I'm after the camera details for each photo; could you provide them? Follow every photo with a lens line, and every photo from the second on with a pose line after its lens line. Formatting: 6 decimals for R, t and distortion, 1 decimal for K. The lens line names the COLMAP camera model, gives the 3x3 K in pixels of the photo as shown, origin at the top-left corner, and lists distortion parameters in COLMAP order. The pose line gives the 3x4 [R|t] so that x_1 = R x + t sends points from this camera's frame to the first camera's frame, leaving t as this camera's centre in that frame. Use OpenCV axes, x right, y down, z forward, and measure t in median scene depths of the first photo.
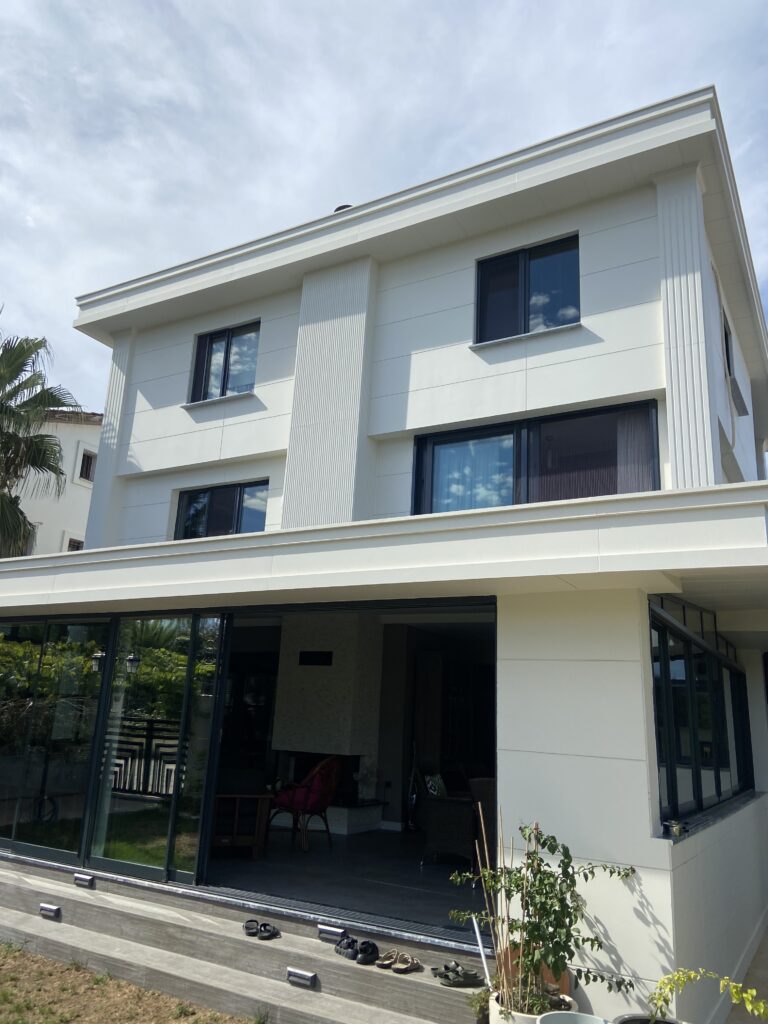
lens RADIAL K [[777.2, 0, 384.0], [0, 777.2, 512.0], [0, 0, 1]] dist [-0.004017, -0.003447]
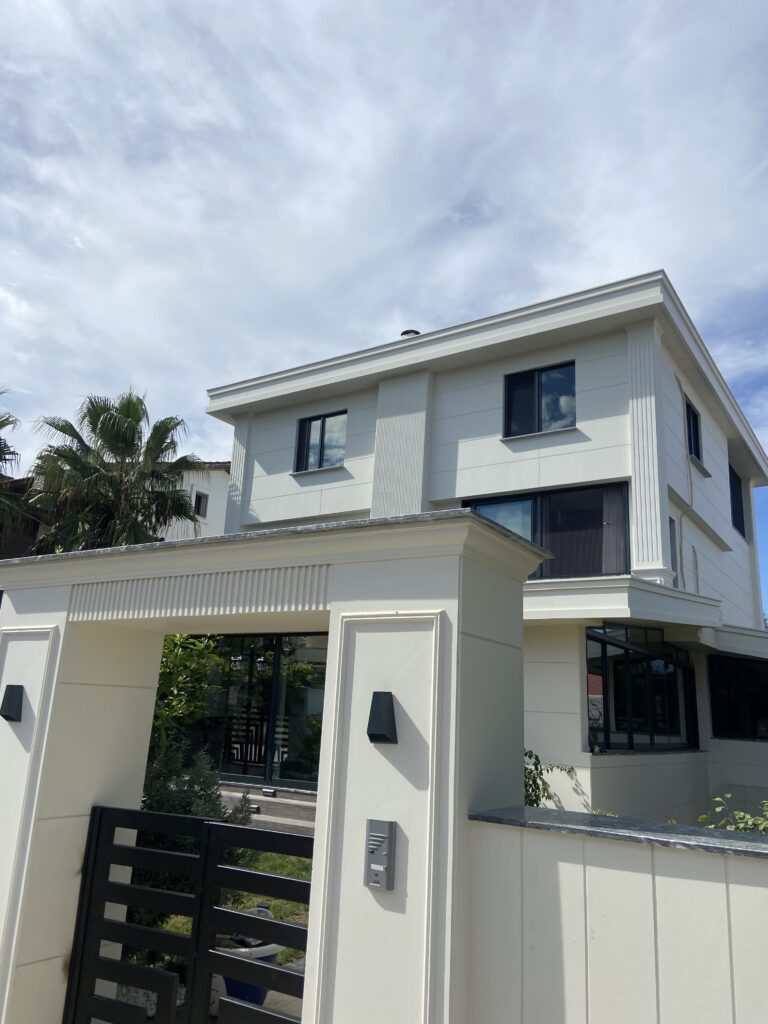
lens RADIAL K [[787.1, 0, 387.5], [0, 787.1, 471.5], [0, 0, 1]] dist [-0.001969, -0.001591]
pose [[0.999177, -0.007743, -0.039822, -0.034136], [0.005474, 0.998371, -0.056786, -0.063170], [0.040197, 0.056521, 0.997592, -0.392409]]
